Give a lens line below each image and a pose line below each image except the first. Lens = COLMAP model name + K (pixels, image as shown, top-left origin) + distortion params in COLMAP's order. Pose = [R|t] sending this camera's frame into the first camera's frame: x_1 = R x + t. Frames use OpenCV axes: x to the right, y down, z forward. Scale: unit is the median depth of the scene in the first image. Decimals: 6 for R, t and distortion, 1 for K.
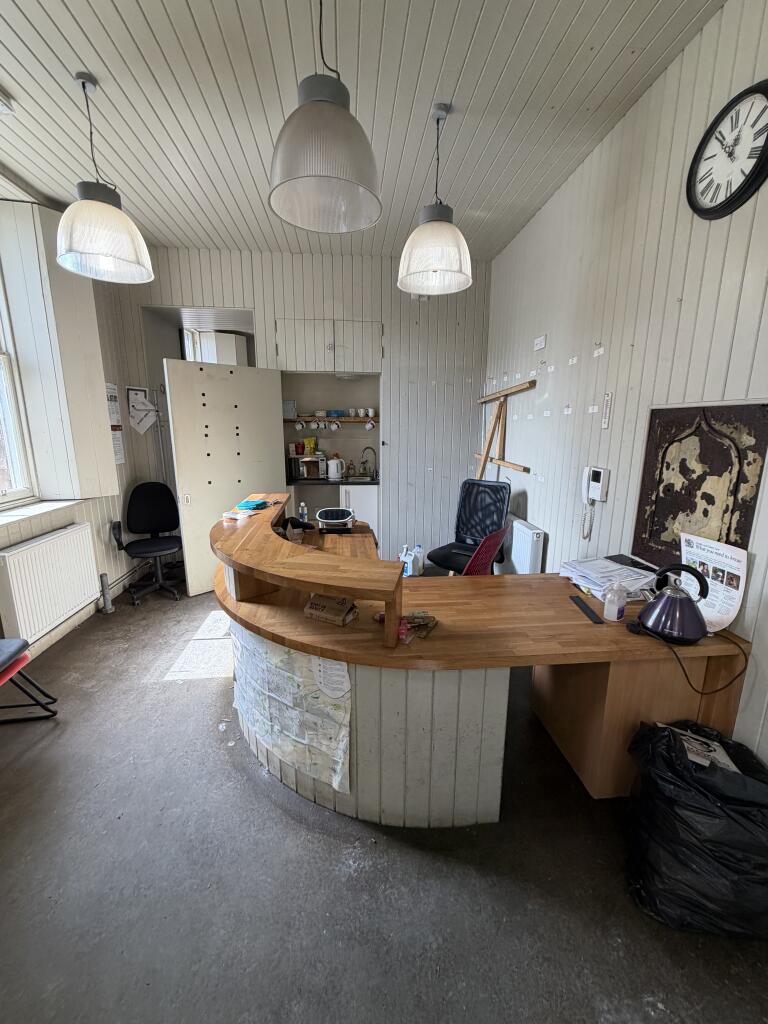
lens RADIAL K [[412.9, 0, 384.7], [0, 412.9, 508.6], [0, 0, 1]] dist [0.001697, -0.000873]
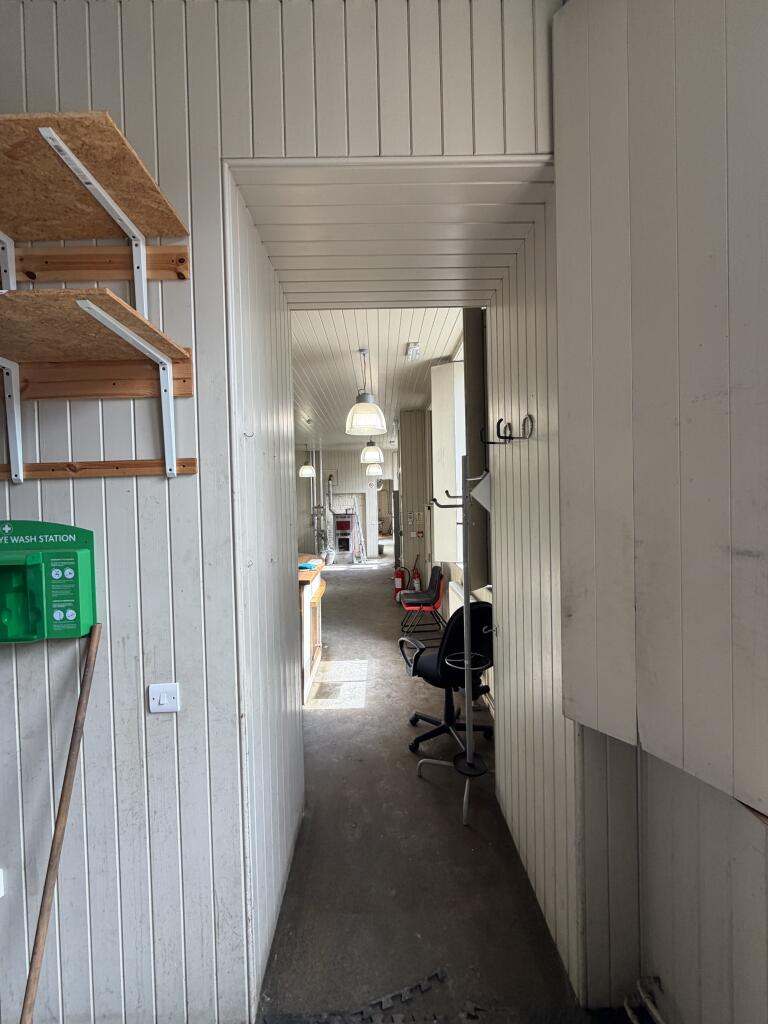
lens RADIAL K [[412.9, 0, 383.5], [0, 412.9, 505.8], [0, 0, 1]] dist [0.001697, -0.000873]
pose [[-0.996343, 0.017488, 0.083636, -0.519850], [0.035713, 0.974463, 0.221688, -0.377142], [-0.077623, 0.223864, -0.971524, 1.701999]]
